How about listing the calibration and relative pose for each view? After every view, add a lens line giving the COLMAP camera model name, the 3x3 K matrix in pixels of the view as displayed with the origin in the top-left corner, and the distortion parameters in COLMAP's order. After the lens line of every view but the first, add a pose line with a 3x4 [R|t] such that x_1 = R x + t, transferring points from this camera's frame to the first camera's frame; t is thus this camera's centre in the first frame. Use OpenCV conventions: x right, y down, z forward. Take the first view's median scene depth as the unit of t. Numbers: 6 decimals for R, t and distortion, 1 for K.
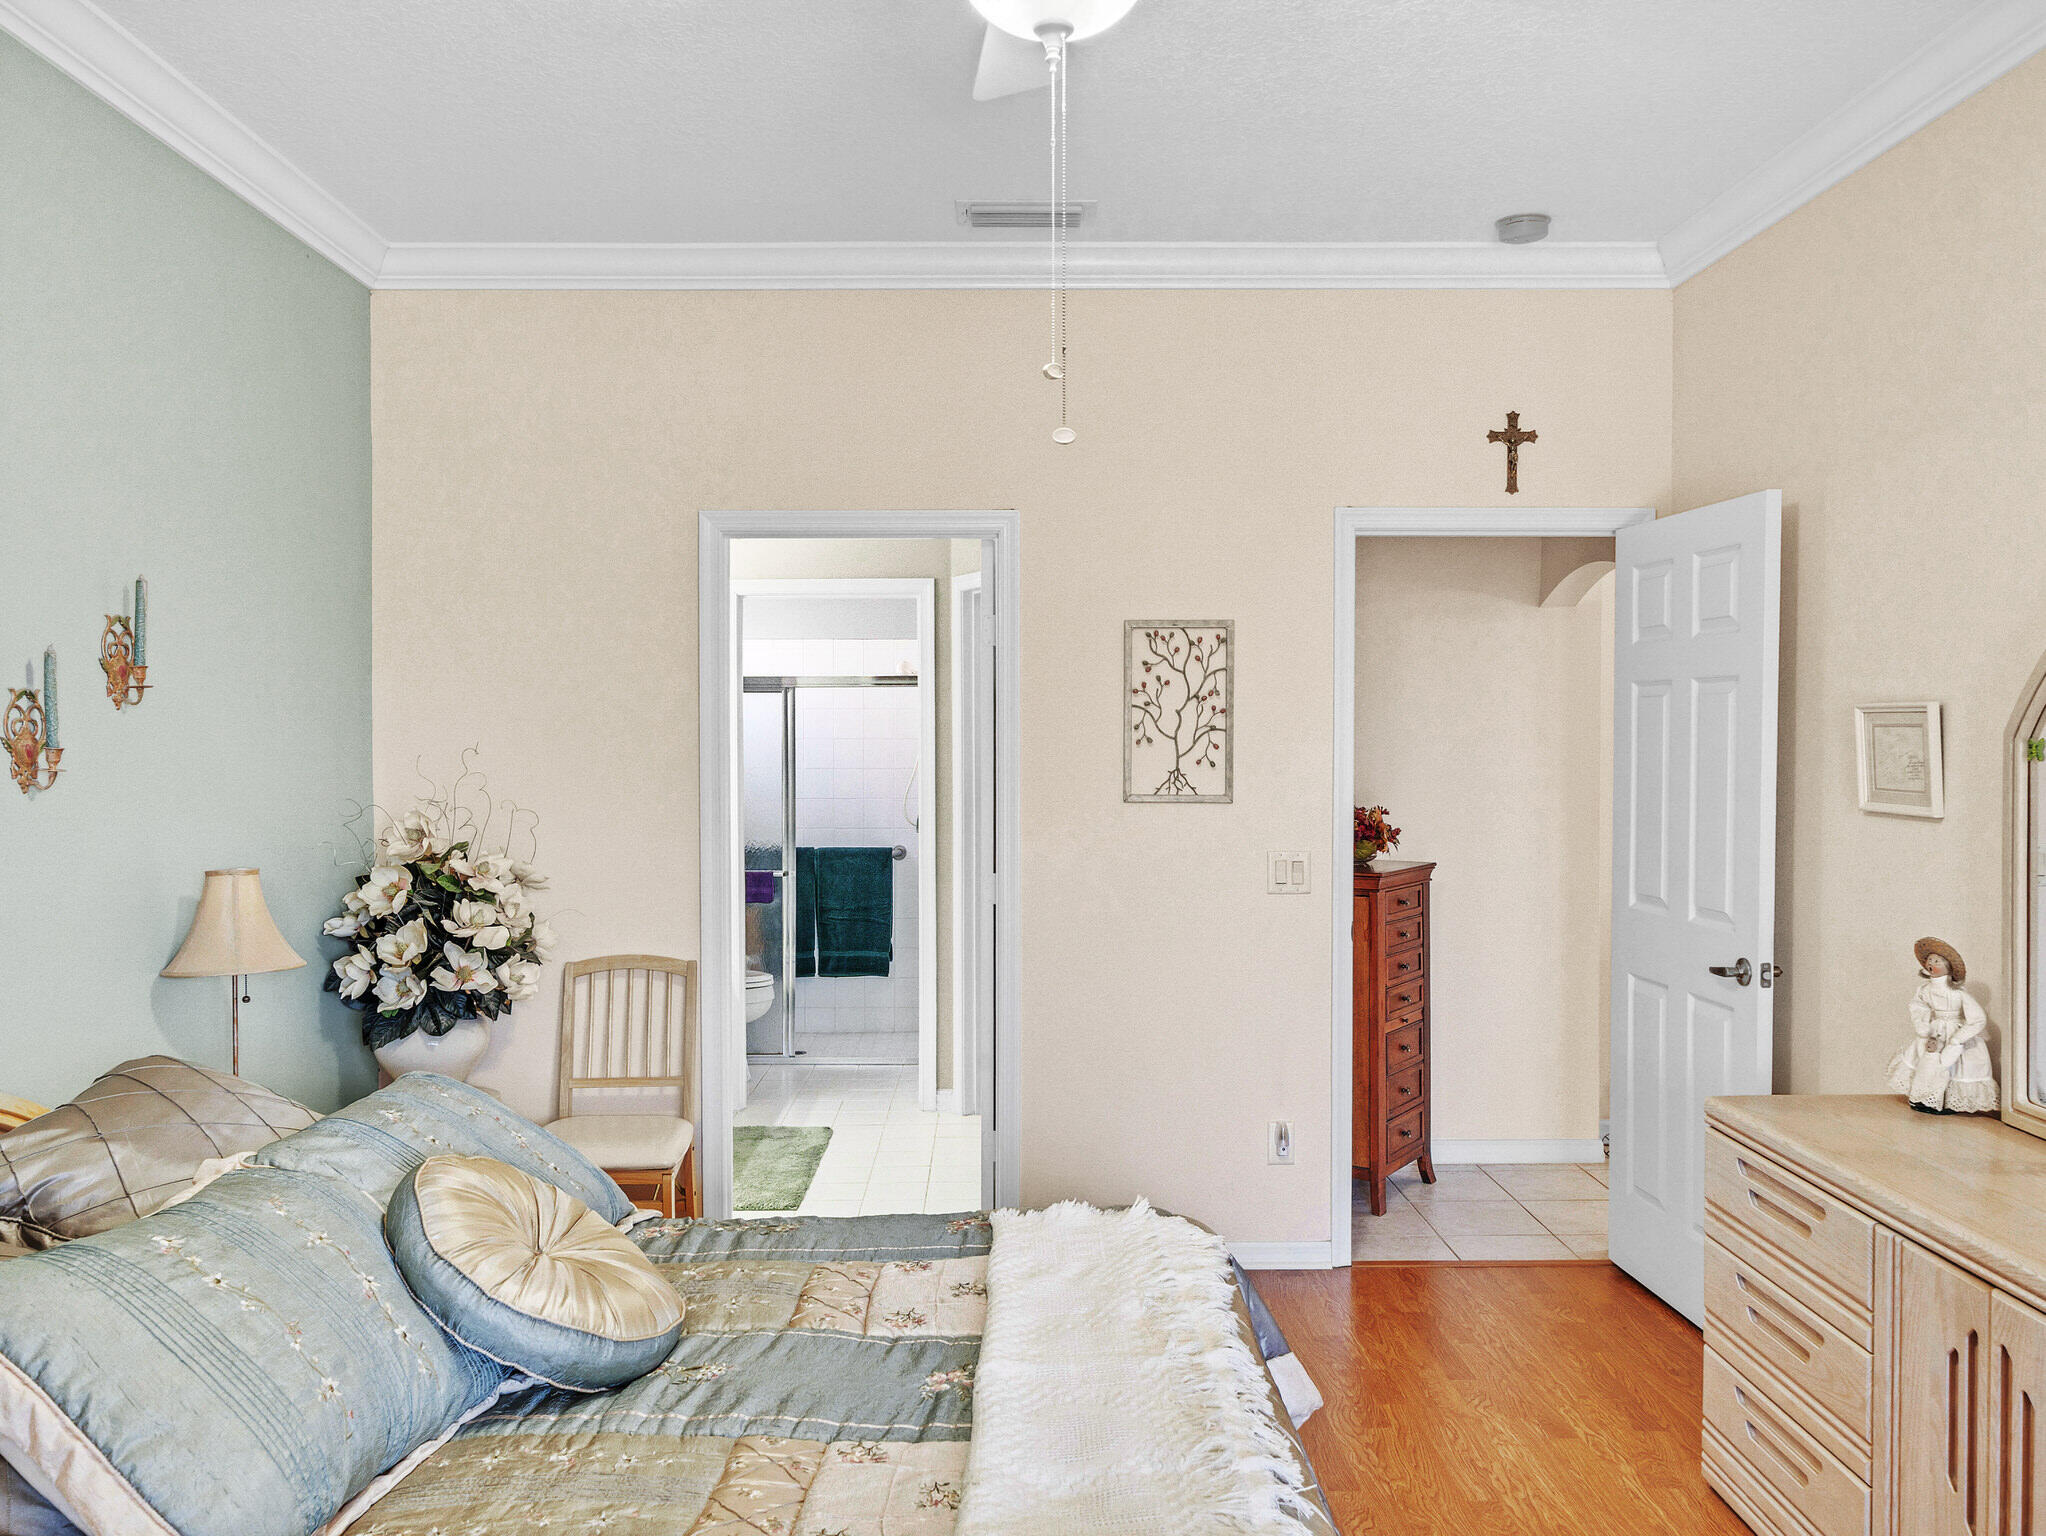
lens RADIAL K [[1577.1, 0, 1023.0], [0, 1577.1, 768.0], [0, 0, 1]] dist [0.013328, 0.001475]
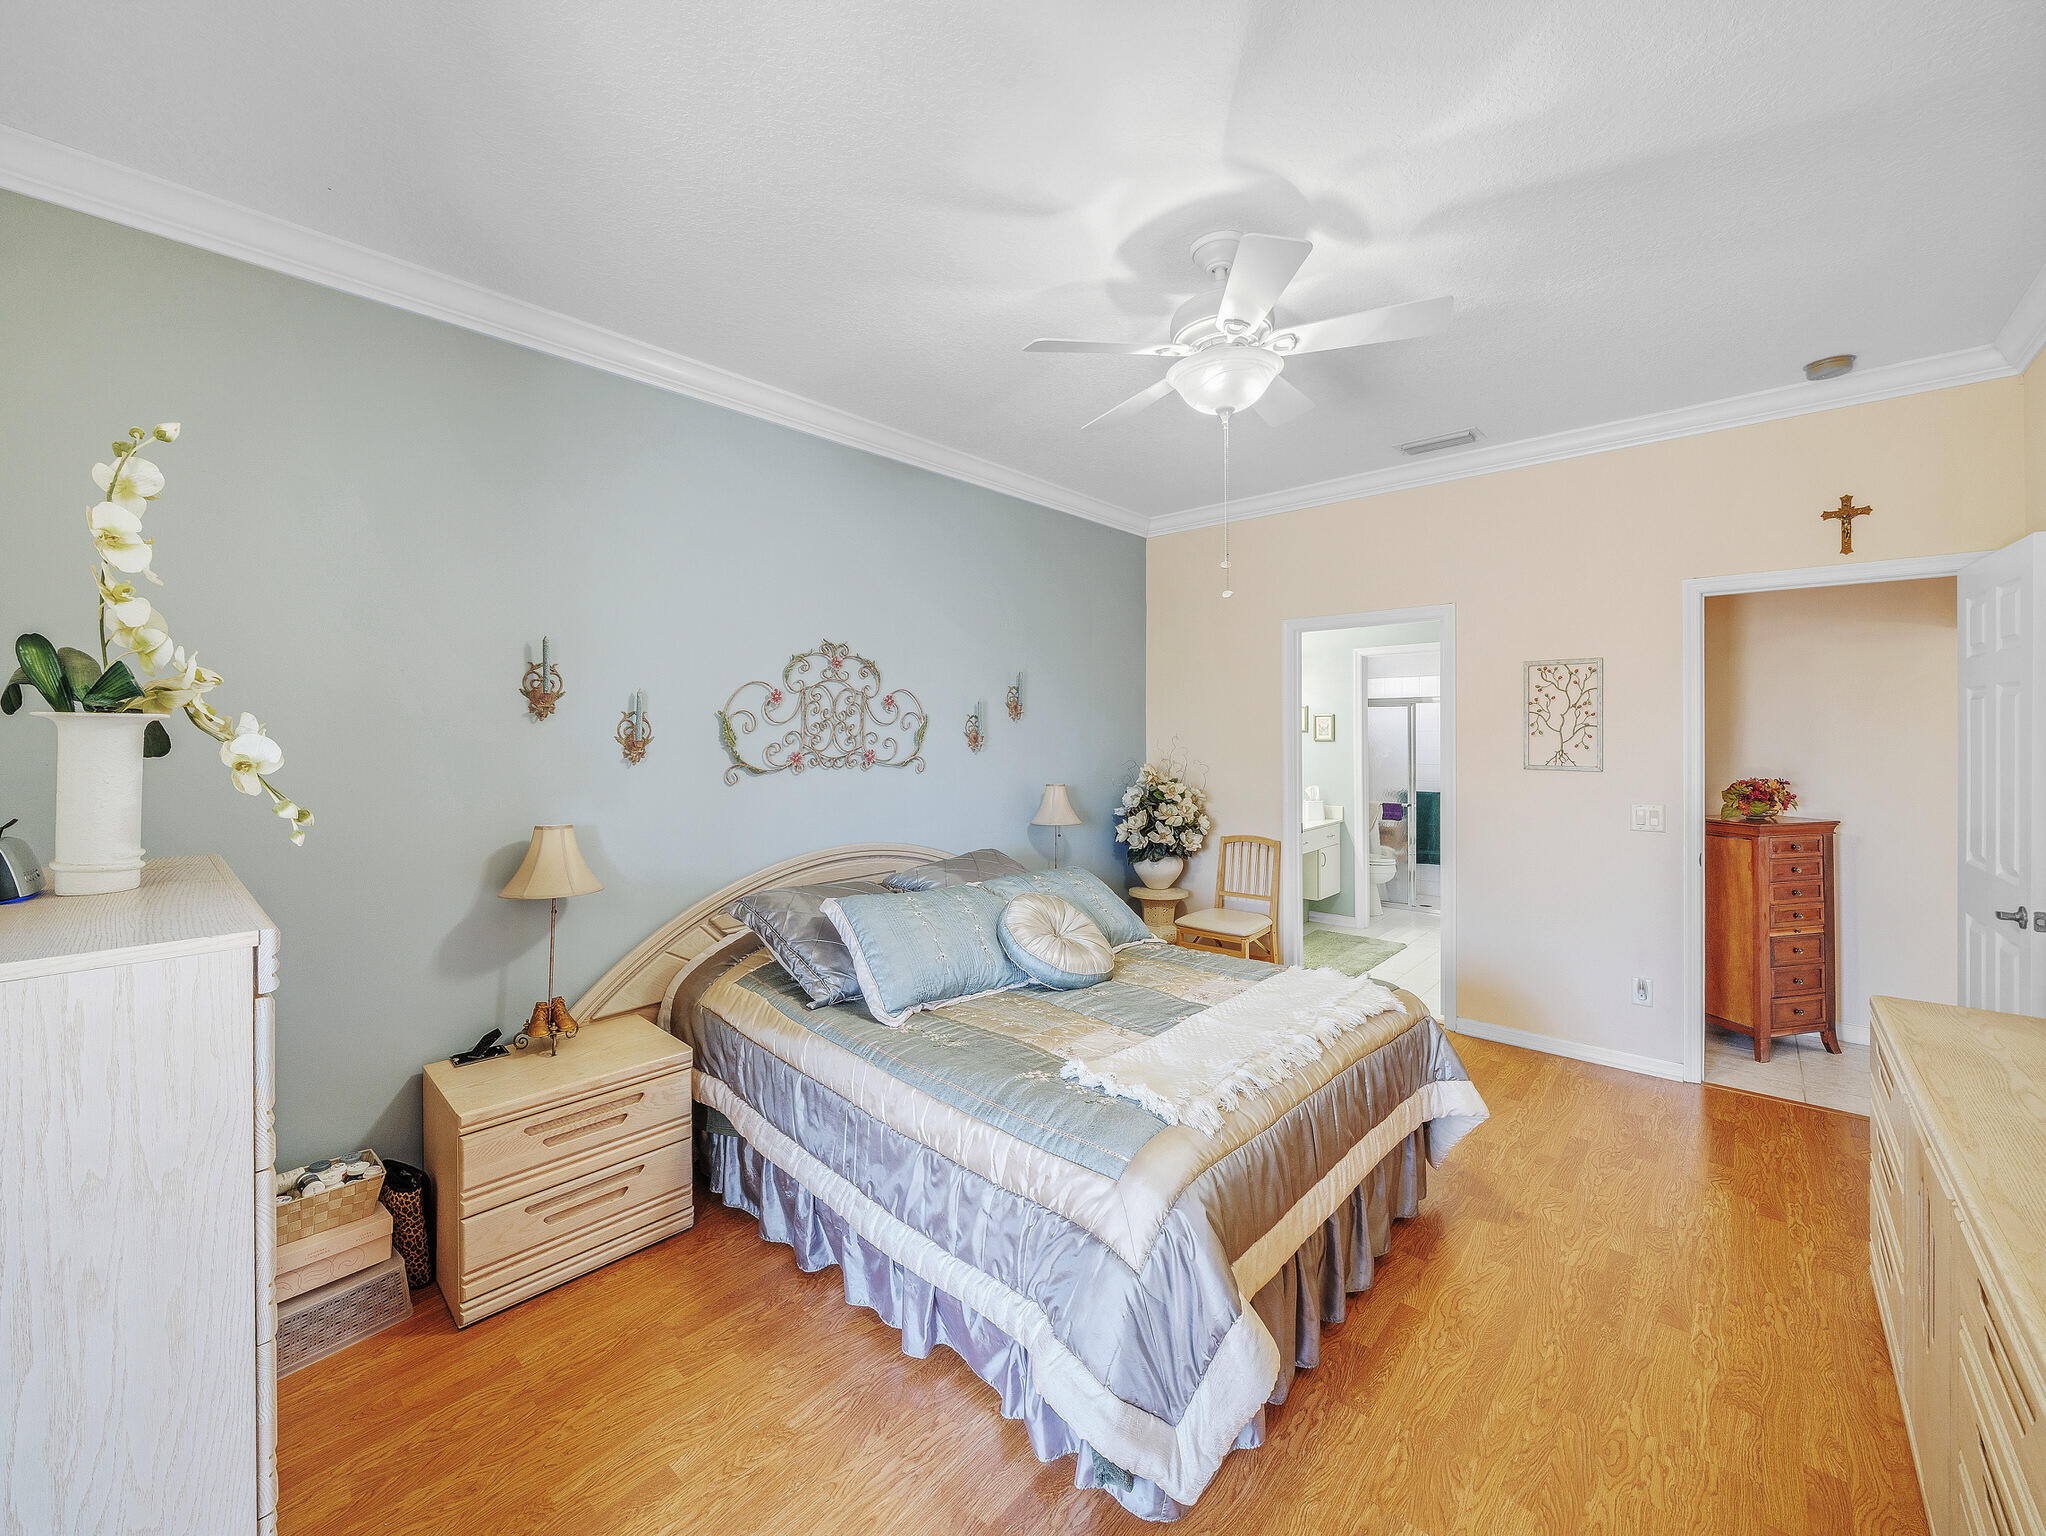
lens RADIAL K [[823.1, 0, 1022.7], [0, 823.1, 734.0], [0, 0, 1]] dist [-0.001612, -0.000185]
pose [[0.745220, 0.001112, -0.666818, 0.252262], [-0.010666, 0.999891, -0.010254, -0.001293], [0.666733, 0.014754, 0.745150, -0.013518]]
